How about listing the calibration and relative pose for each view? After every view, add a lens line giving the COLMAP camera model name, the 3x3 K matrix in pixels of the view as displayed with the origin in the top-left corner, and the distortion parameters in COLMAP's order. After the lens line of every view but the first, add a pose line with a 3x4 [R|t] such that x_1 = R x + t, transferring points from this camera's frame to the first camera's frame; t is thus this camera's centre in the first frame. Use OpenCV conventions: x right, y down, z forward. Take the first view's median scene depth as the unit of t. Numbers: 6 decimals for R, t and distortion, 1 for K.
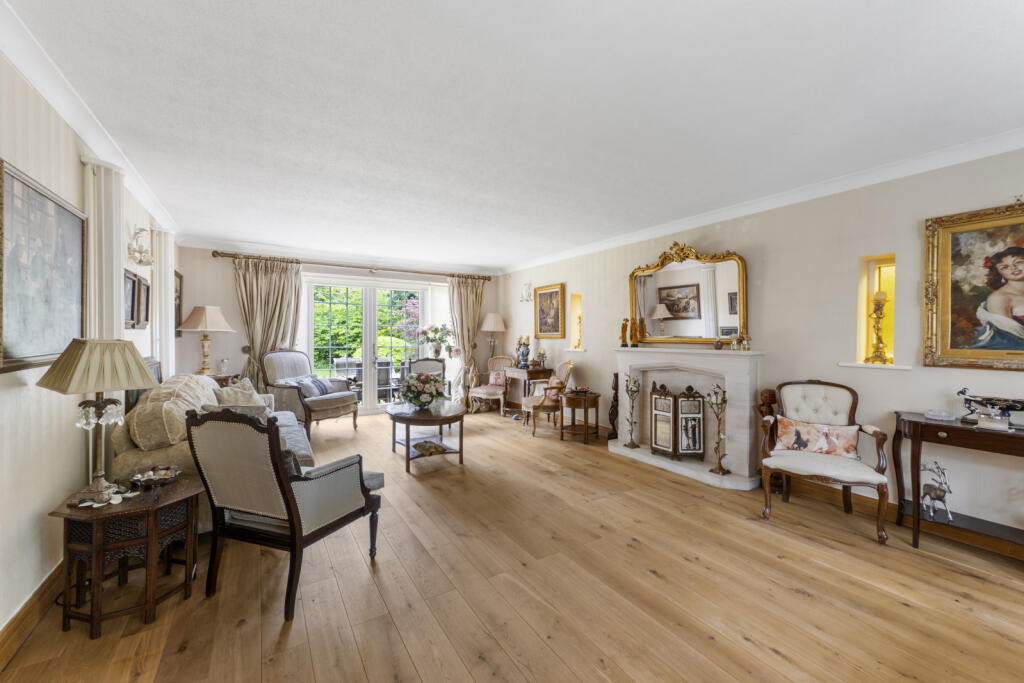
lens RADIAL K [[404.9, 0, 511.4], [0, 404.9, 341.5], [0, 0, 1]] dist [-0.000291, -0.000167]
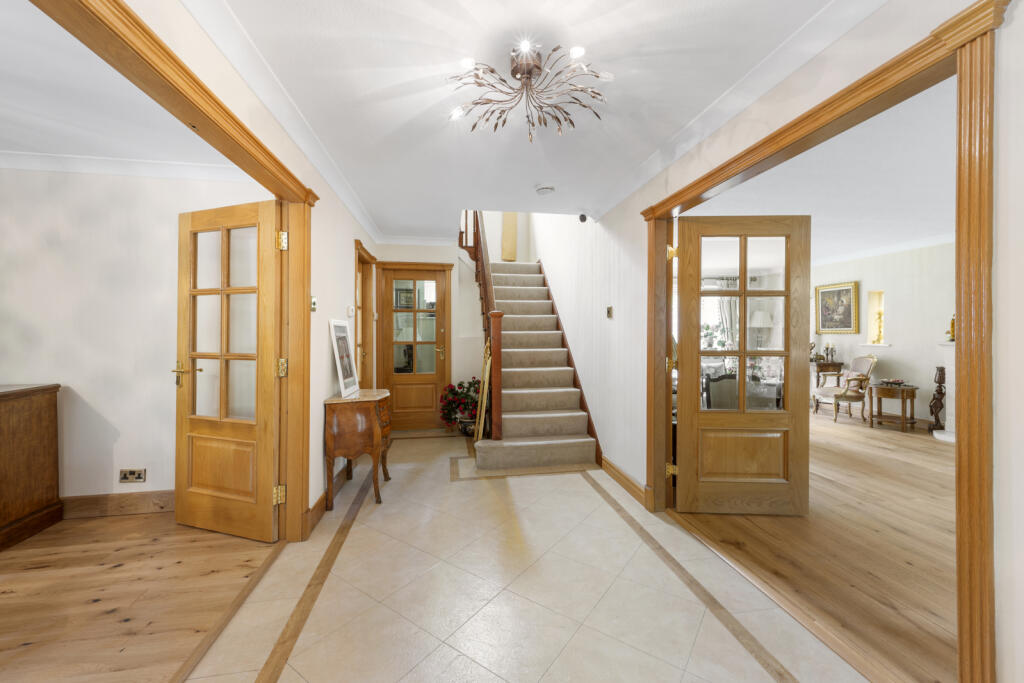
lens RADIAL K [[404.9, 0, 511.3], [0, 404.9, 335.3], [0, 0, 1]] dist [-0.000291, -0.000167]
pose [[0.918482, -0.003608, -0.395447, -0.287066], [0.002487, 0.999991, -0.003347, -0.002369], [0.395456, 0.002090, 0.918483, -0.327336]]
